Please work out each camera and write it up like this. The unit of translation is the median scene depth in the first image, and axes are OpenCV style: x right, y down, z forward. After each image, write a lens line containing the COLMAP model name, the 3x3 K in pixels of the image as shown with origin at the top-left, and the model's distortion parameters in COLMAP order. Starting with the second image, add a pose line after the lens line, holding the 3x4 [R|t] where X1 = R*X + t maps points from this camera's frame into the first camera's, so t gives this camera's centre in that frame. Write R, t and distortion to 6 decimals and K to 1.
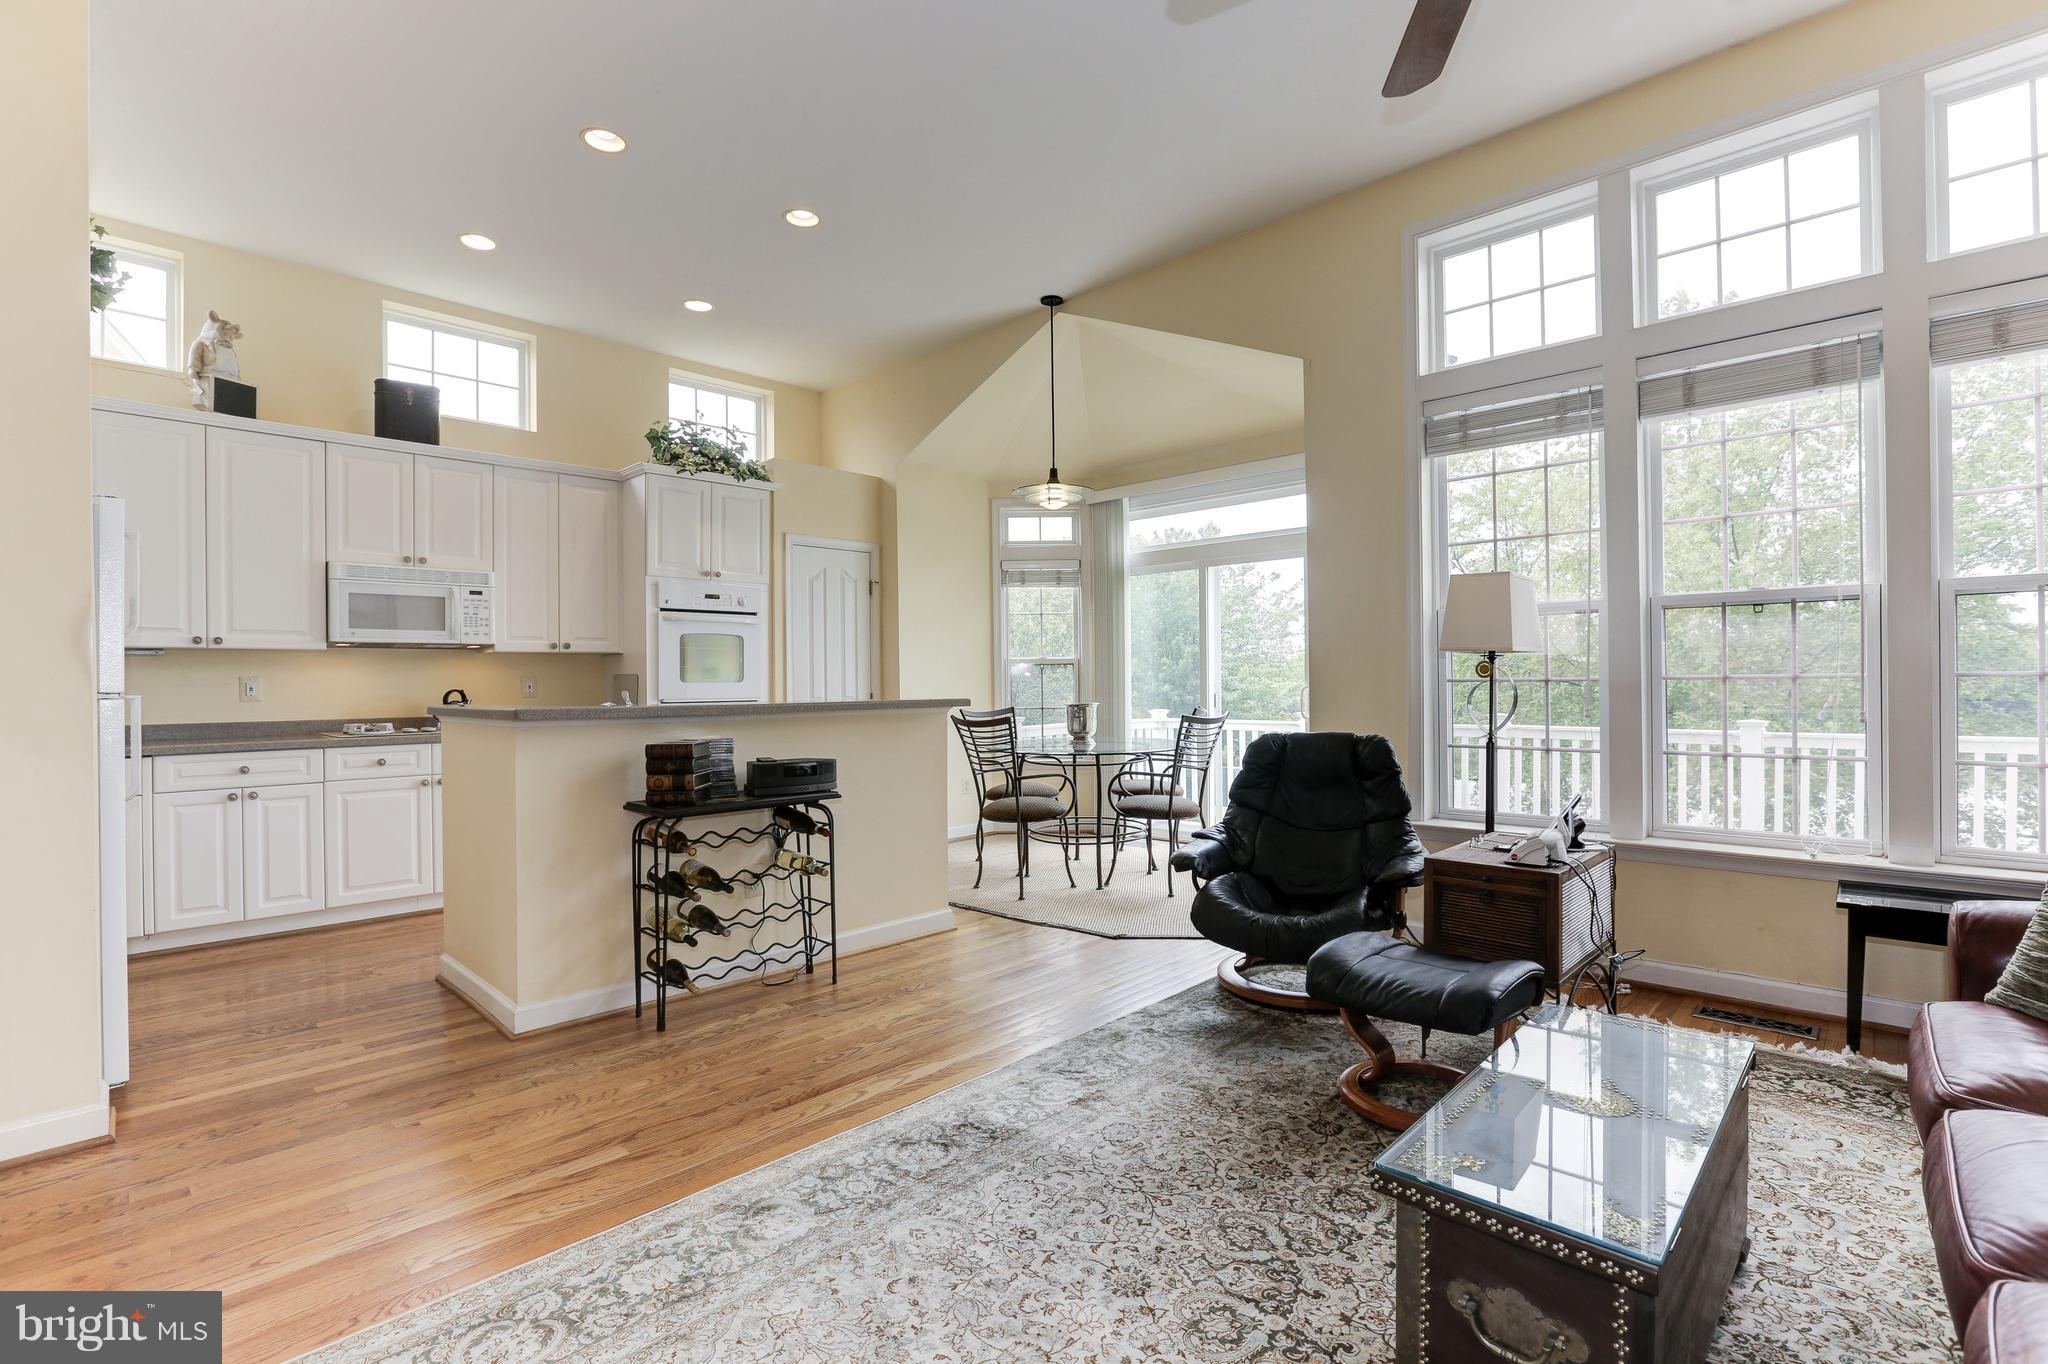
lens RADIAL K [[940.1, 0, 1029.0], [0, 940.1, 684.7], [0, 0, 1]] dist [-0.062299, 0.020145]
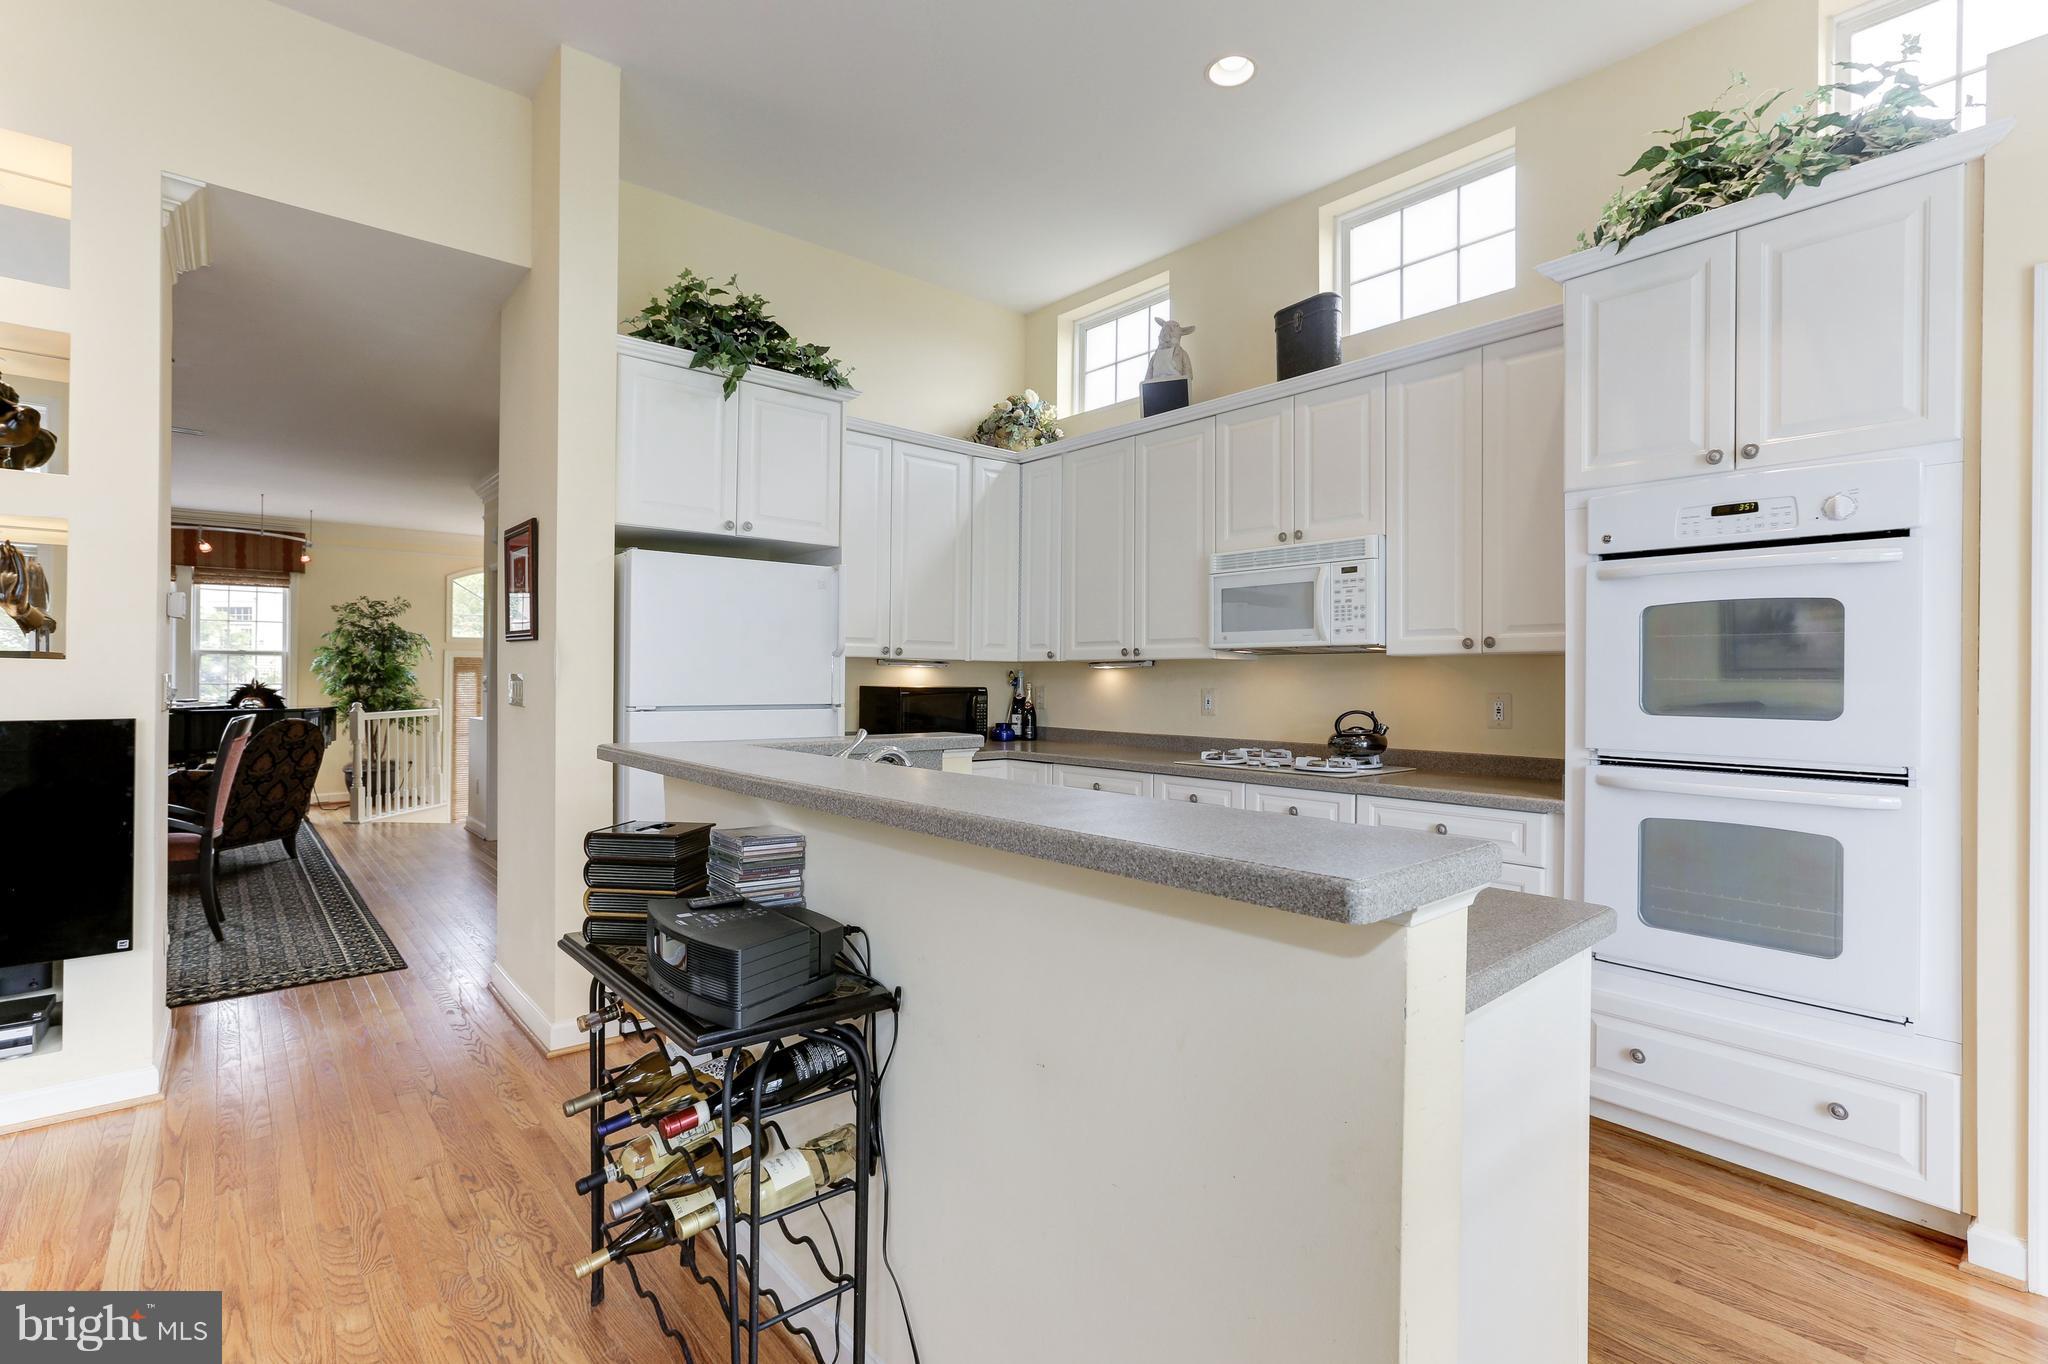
lens RADIAL K [[938.5, 0, 1029.2], [0, 938.5, 678.7], [0, 0, 1]] dist [-0.033602, 0.018418]
pose [[-0.086525, 0.007944, -0.996218, 0.112181], [-0.008866, 0.999922, 0.008744, -0.024309], [0.996210, 0.009589, -0.086448, 0.860413]]
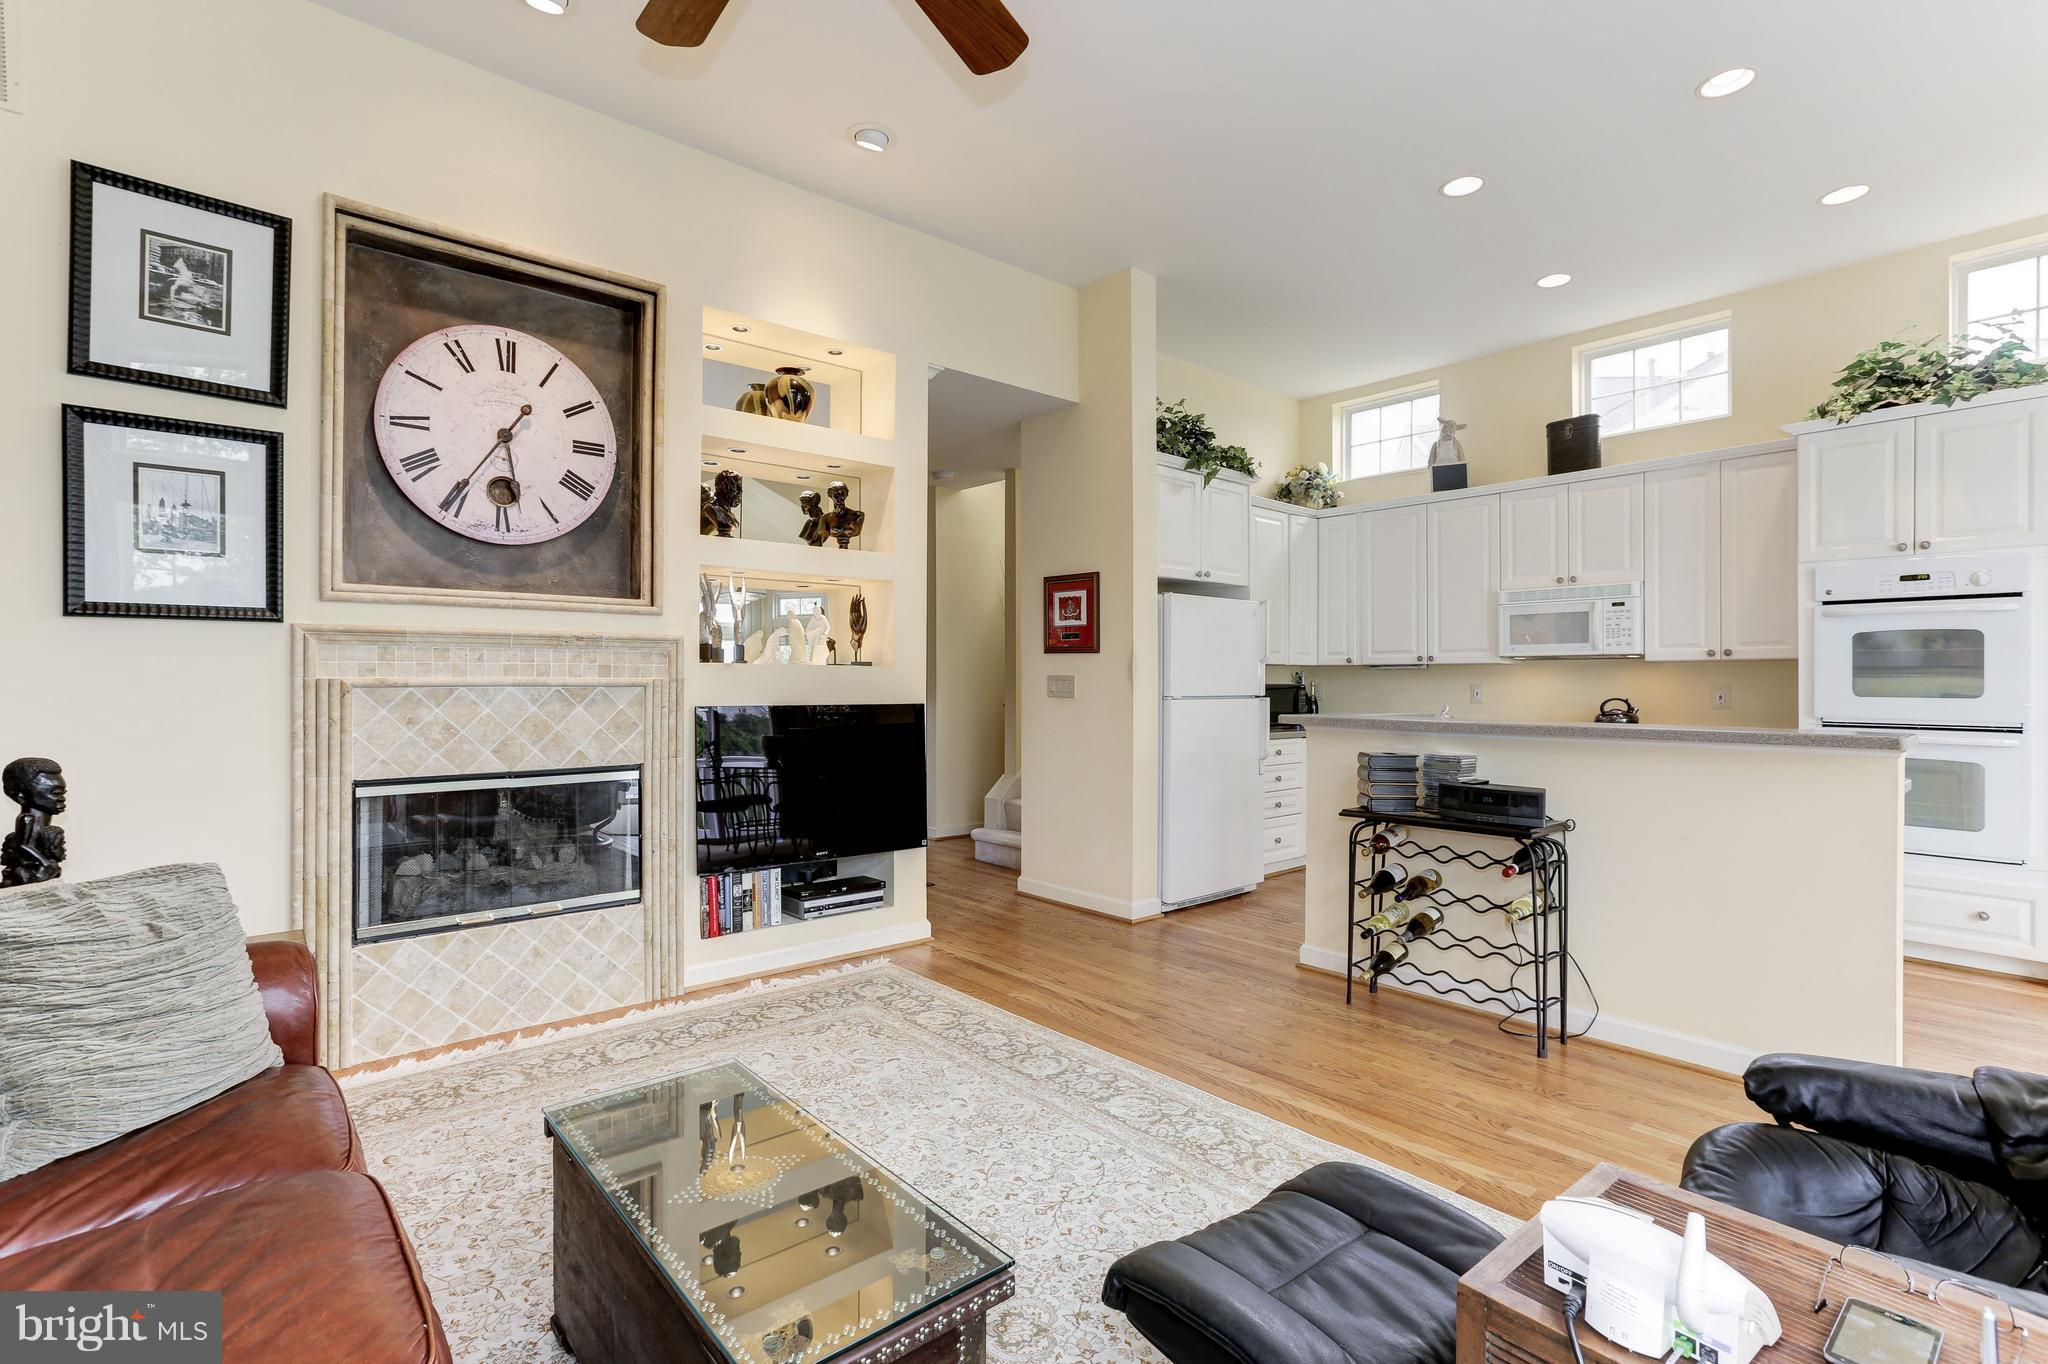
lens RADIAL K [[950.5, 0, 1029.5], [0, 950.5, 677.0], [0, 0, 1]] dist [-0.028873, 0.017866]
pose [[-0.083191, 0.004353, -0.996524, 0.516390], [-0.005565, 0.999973, 0.004833, -0.020994], [0.996518, 0.005948, -0.083165, 0.455314]]
